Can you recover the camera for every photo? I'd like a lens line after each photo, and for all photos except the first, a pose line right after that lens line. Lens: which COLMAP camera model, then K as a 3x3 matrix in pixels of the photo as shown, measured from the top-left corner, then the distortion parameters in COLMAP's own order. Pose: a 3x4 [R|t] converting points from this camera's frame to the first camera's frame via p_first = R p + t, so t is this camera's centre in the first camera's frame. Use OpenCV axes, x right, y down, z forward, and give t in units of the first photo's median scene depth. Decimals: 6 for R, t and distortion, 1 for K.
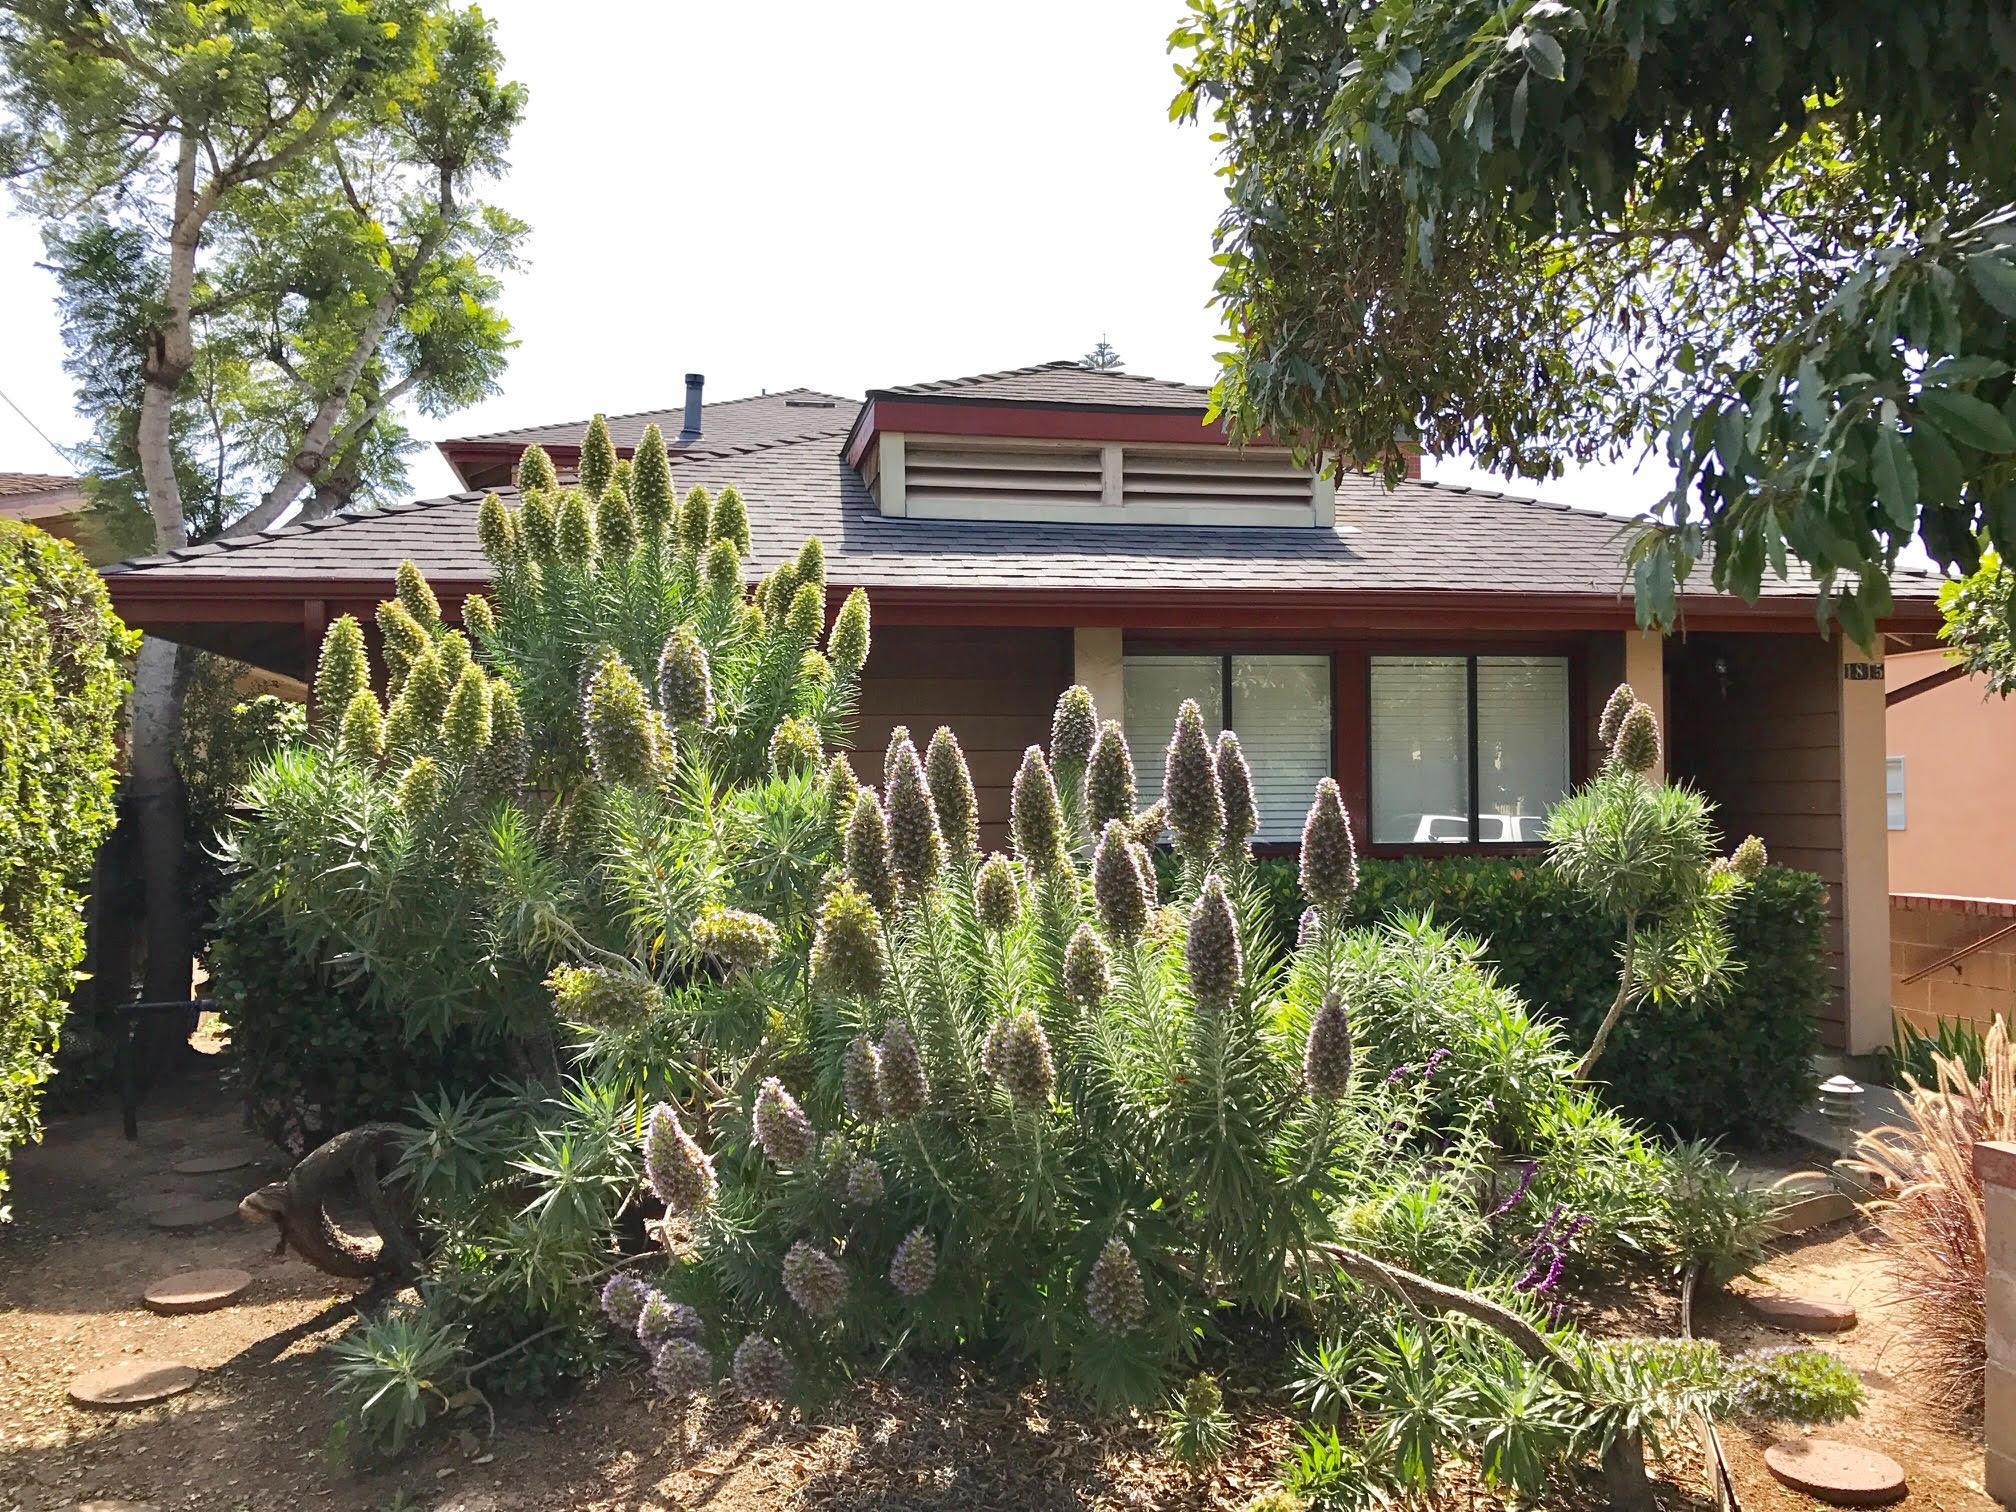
lens RADIAL K [[1641.0, 0, 1008.0], [0, 1641.0, 756.0], [0, 0, 1]] dist [0.025025, -0.015428]
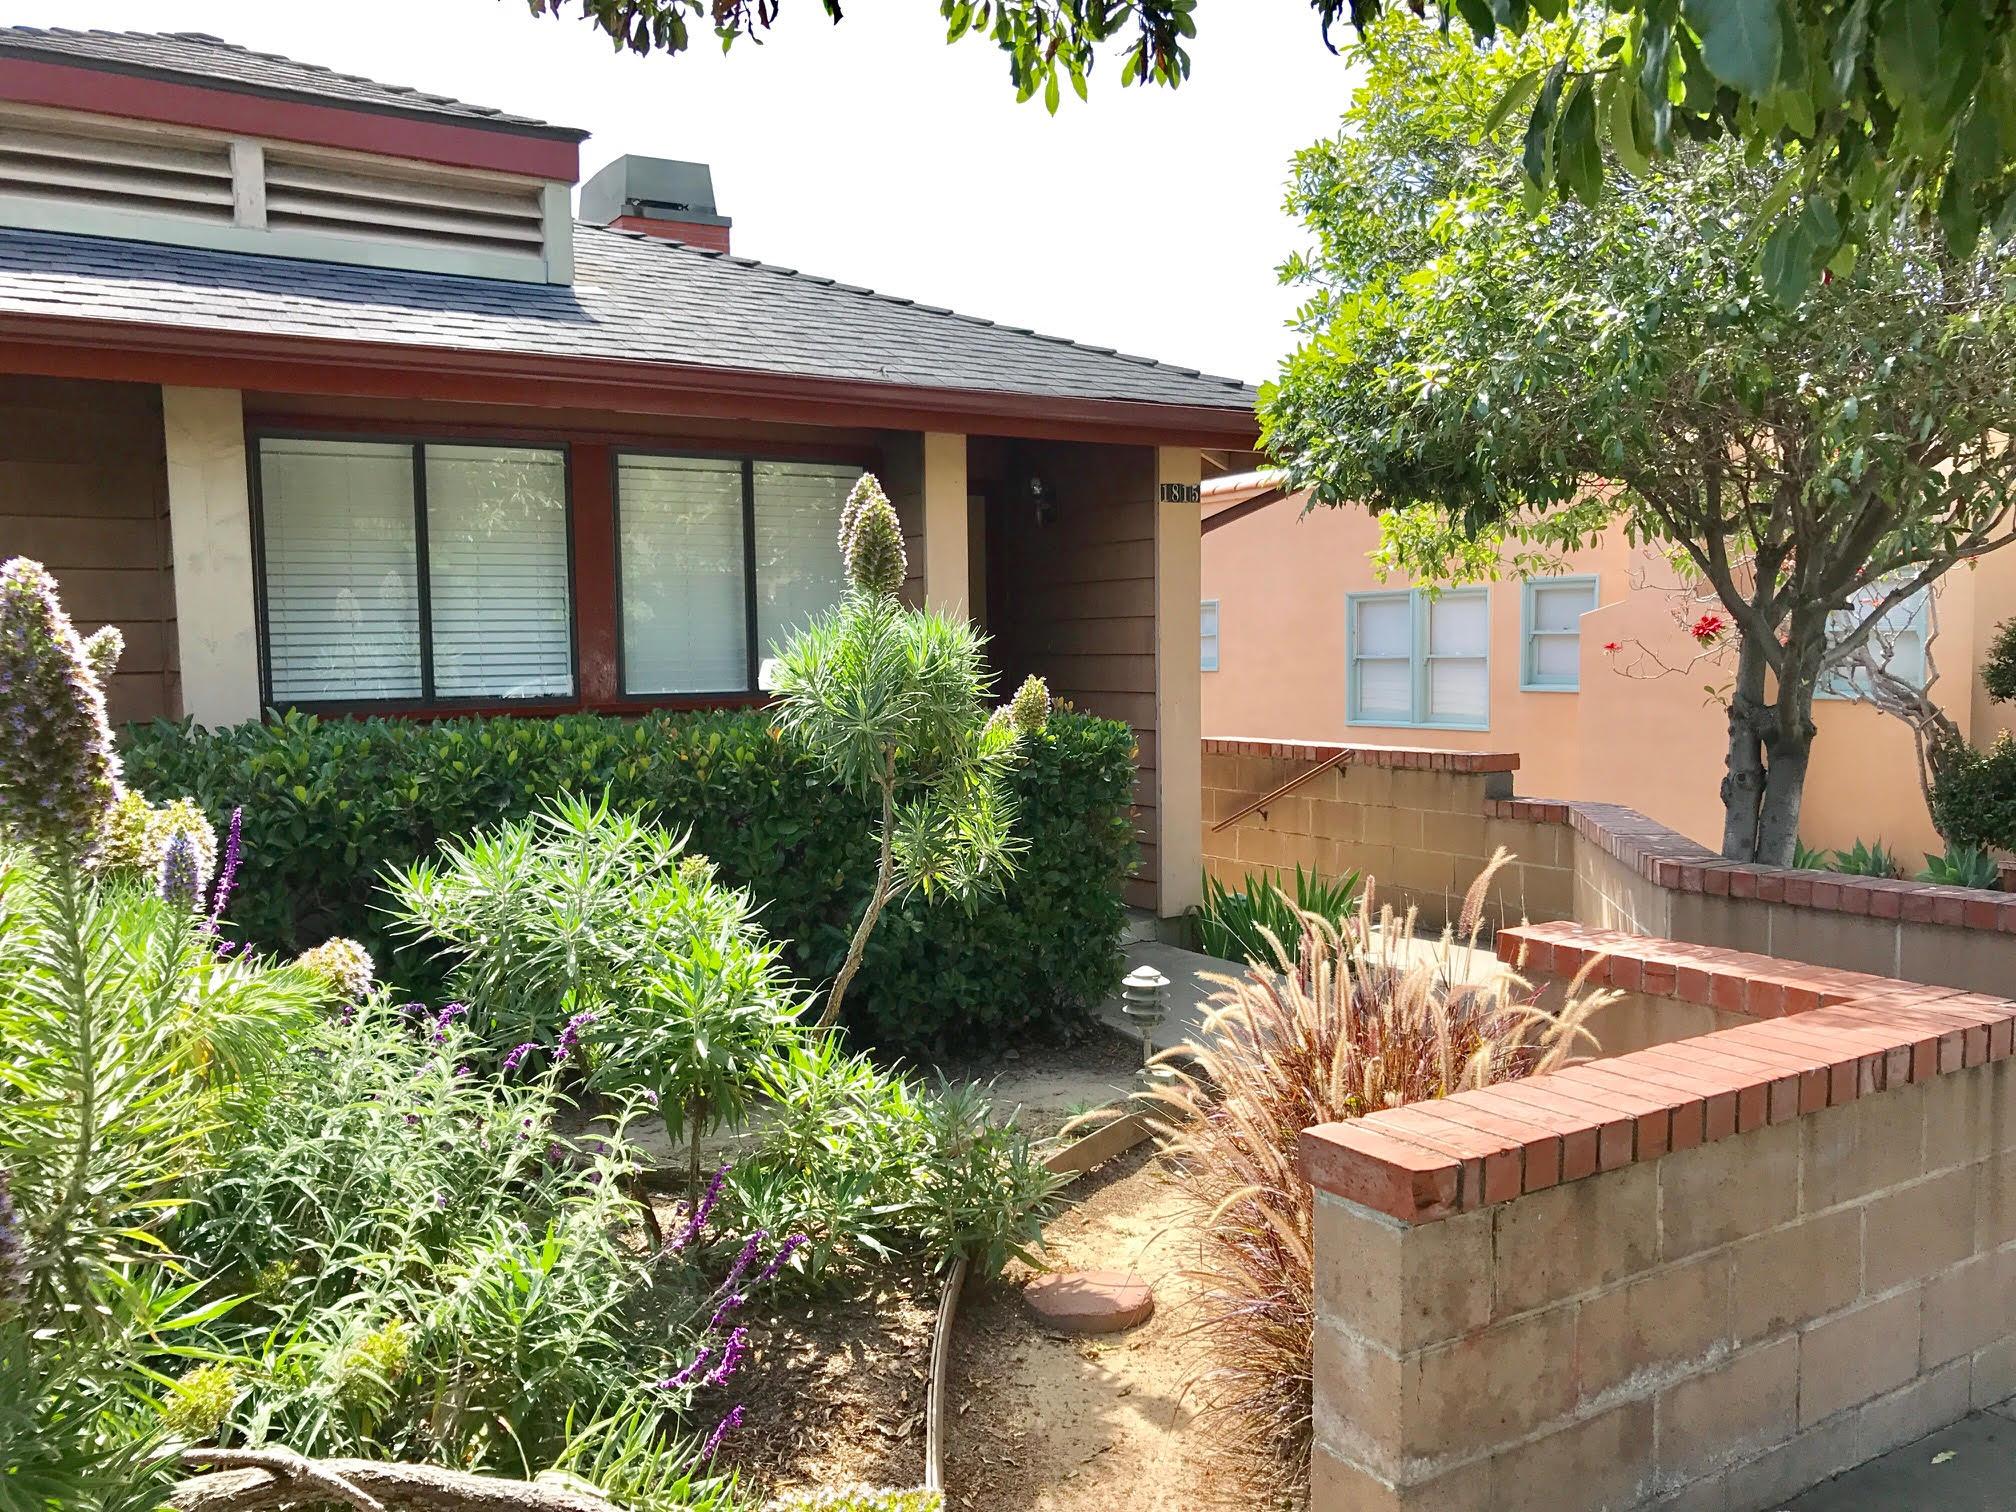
lens RADIAL K [[1641.0, 0, 1008.0], [0, 1641.0, 756.0], [0, 0, 1]] dist [0.025025, -0.015428]
pose [[0.931764, -0.030343, 0.361793, 0.128015], [-0.002551, 0.995930, 0.090098, 0.013051], [-0.363054, -0.084873, 0.927894, 0.237847]]
